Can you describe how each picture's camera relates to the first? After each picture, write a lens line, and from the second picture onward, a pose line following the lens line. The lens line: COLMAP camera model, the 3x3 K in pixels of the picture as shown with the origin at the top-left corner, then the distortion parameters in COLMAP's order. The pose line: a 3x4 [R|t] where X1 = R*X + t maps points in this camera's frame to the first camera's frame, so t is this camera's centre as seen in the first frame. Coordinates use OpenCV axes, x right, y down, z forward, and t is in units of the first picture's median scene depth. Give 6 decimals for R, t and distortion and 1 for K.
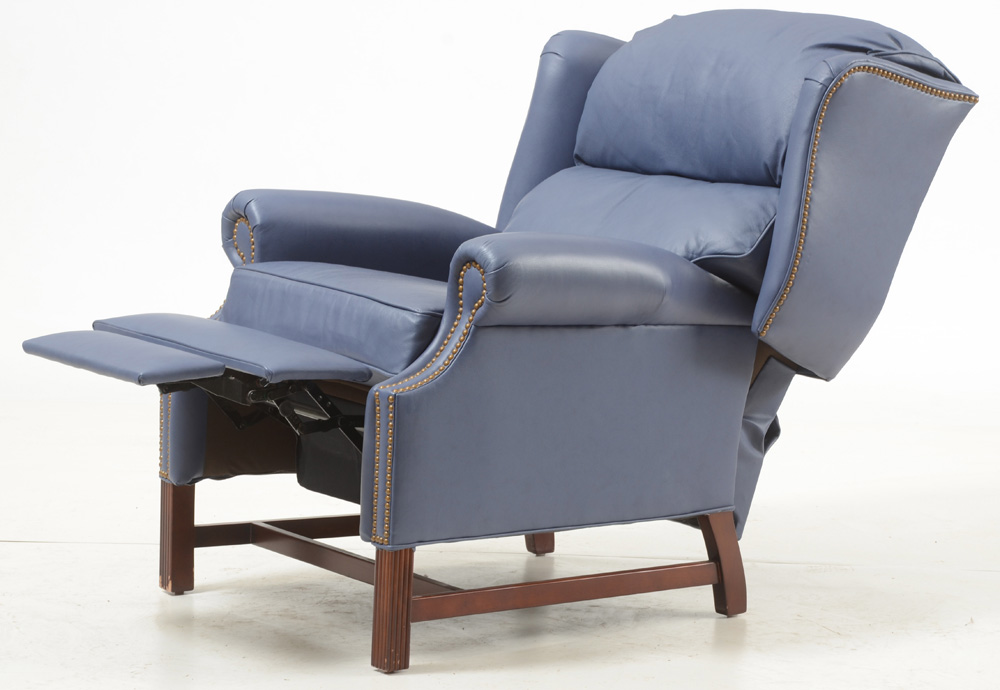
lens RADIAL K [[3398.1, 0, 509.4], [0, 3398.1, 351.3], [0, 0, 1]] dist [0.814107, 0.000000]
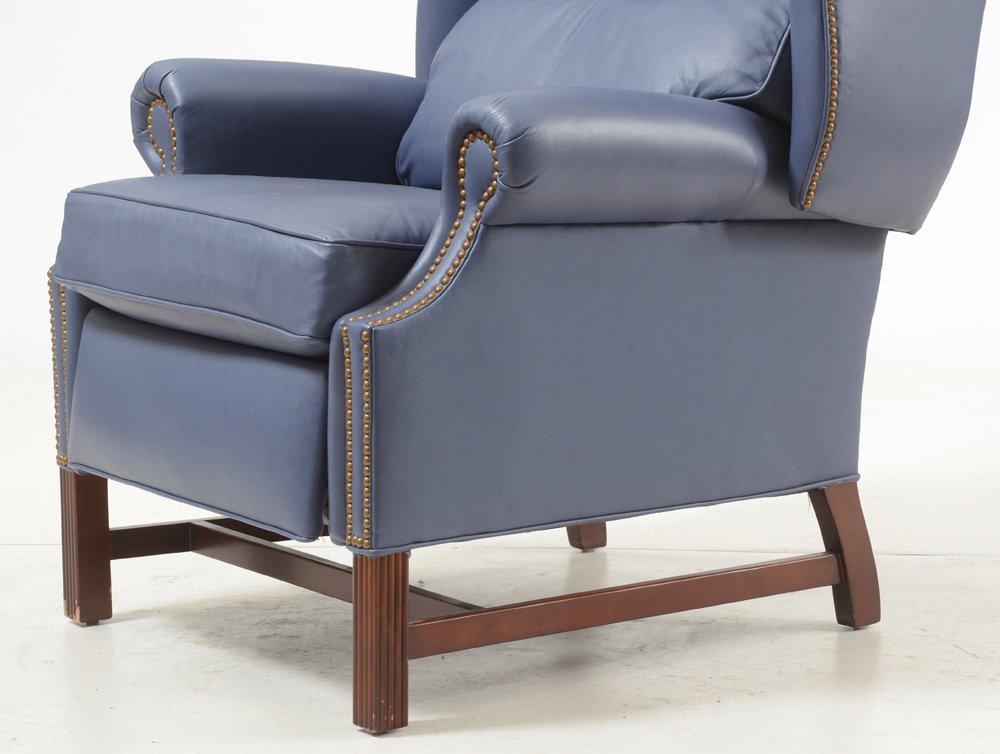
lens RADIAL K [[3163.4, 0, 541.5], [0, 3163.4, 387.2], [0, 0, 1]] dist [0.601562, 0.000000]
pose [[0.999312, -0.037068, 0.001071, -0.000593], [0.037051, 0.999229, 0.012976, 0.017001], [-0.001551, -0.012928, 0.999915, 0.355571]]
